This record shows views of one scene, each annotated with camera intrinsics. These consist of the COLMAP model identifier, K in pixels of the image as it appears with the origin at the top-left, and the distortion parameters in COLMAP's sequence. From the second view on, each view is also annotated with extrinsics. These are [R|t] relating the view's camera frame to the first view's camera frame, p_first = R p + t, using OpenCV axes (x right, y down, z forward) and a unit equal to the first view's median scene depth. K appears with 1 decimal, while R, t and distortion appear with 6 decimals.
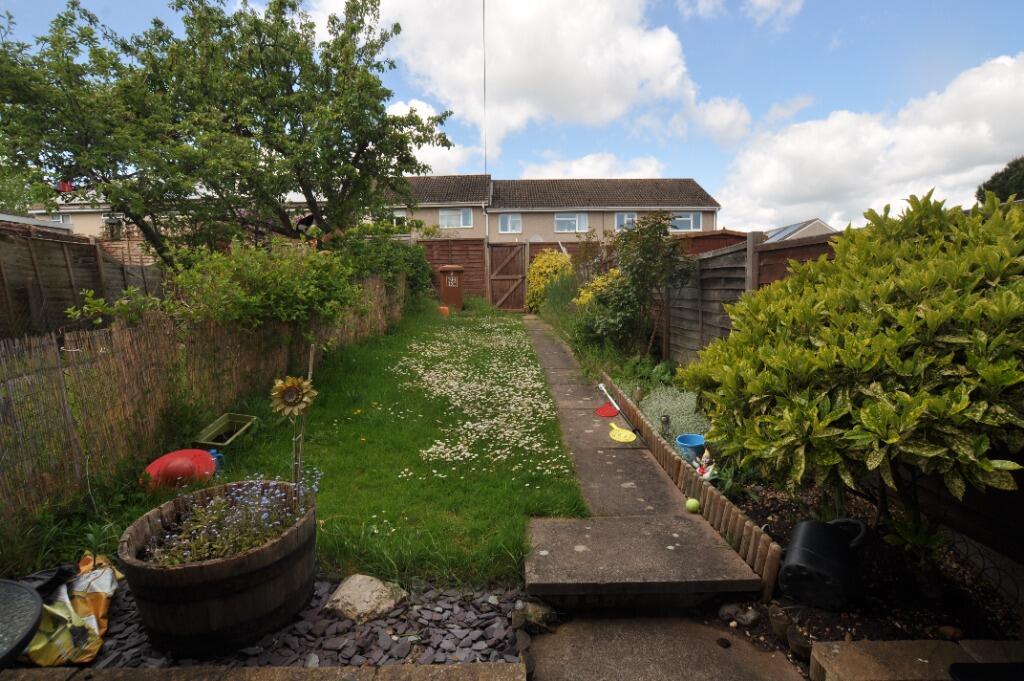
lens RADIAL K [[506.5, 0, 512.0], [0, 506.5, 340.5], [0, 0, 1]] dist [-0.013748, 0.000069]
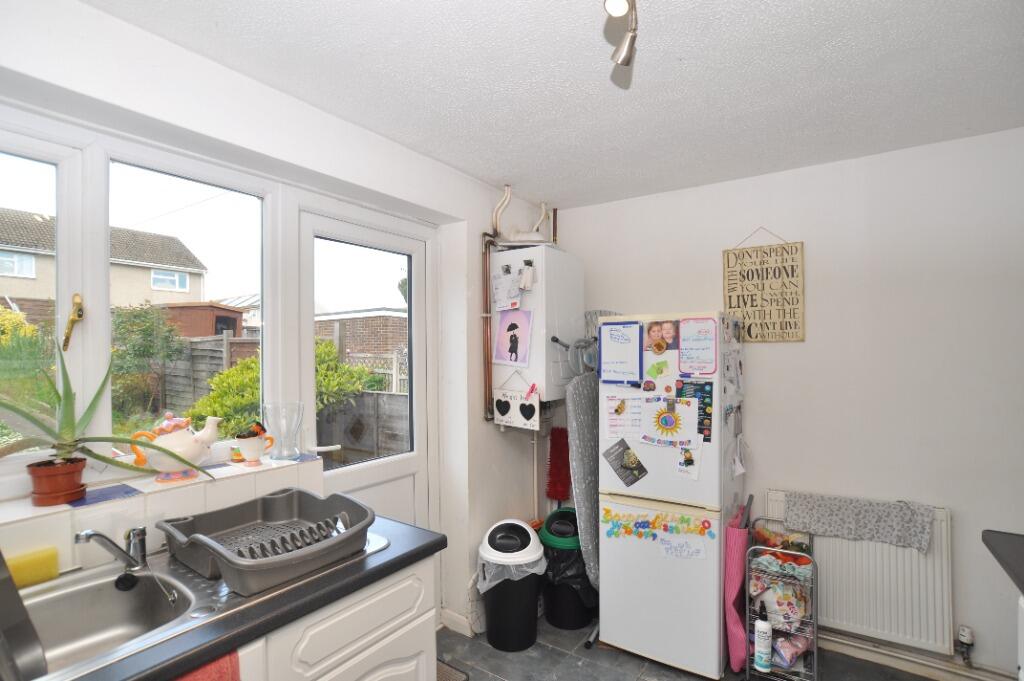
lens RADIAL K [[506.5, 0, 512.0], [0, 506.5, 340.5], [0, 0, 1]] dist [-0.013748, 0.000069]
pose [[0.598800, 0.015916, 0.800740, -0.222532], [0.071444, 0.994755, -0.073199, 0.005433], [-0.797706, 0.101040, 0.594522, -0.565895]]
